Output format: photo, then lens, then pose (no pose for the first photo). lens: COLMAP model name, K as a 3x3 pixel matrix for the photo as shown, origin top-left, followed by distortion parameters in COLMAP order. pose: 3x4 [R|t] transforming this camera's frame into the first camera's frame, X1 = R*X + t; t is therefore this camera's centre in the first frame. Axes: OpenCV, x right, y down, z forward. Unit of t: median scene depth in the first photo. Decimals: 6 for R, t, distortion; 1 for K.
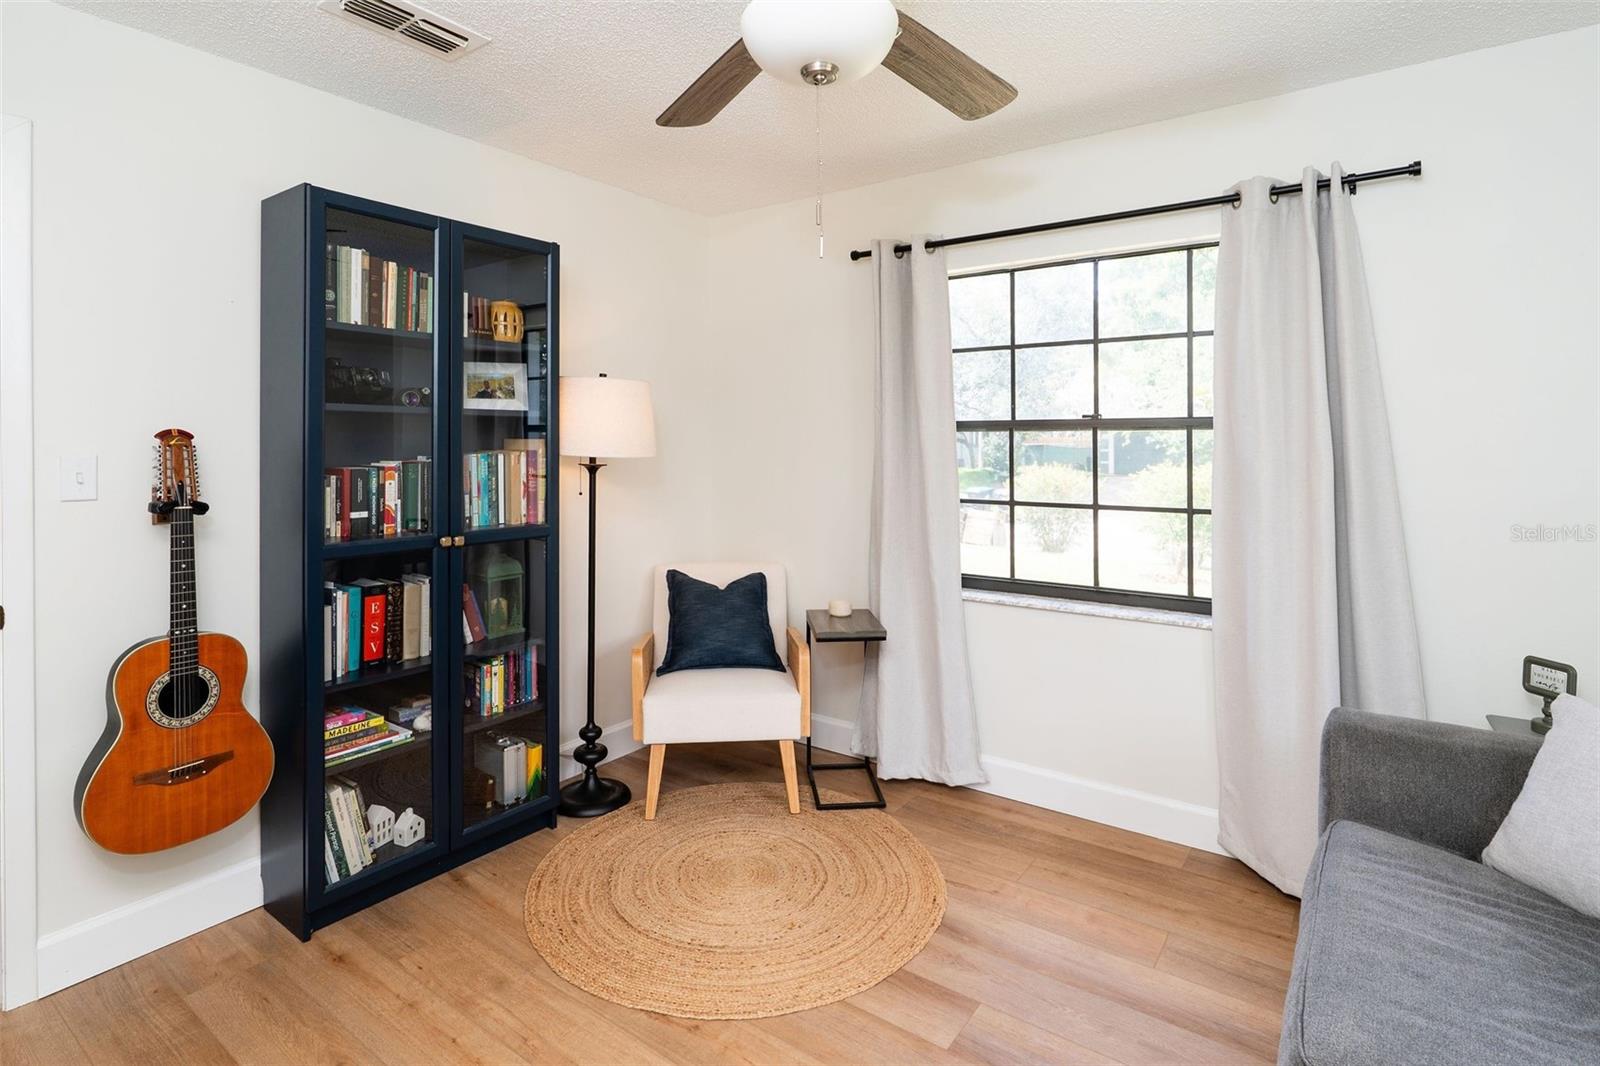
lens RADIAL K [[805.3, 0, 799.8], [0, 805.3, 505.4], [0, 0, 1]] dist [0.000613, -0.000037]
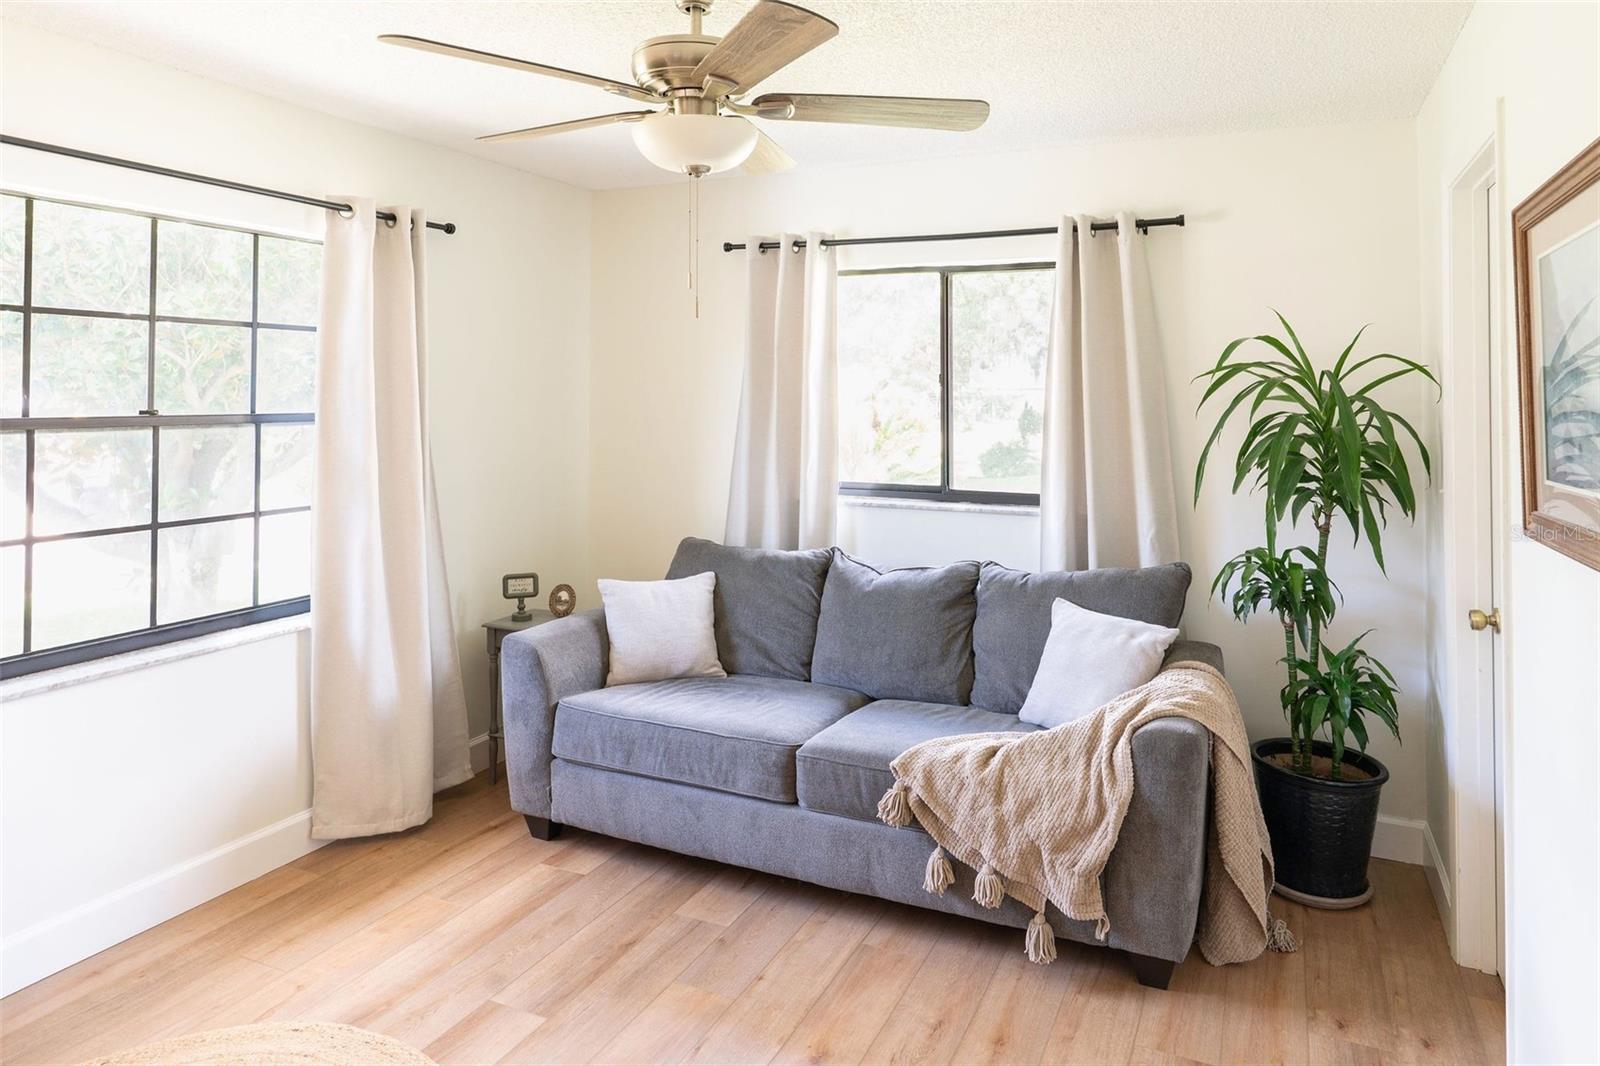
lens RADIAL K [[996.2, 0, 800.0], [0, 996.2, 533.0], [0, 0, 1]] dist [-0.000090, 0.000248]
pose [[-0.195341, -0.102753, 0.975338, -0.848342], [0.102306, 0.986936, 0.124465, -0.056539], [-0.975385, 0.124096, -0.182276, 0.661088]]
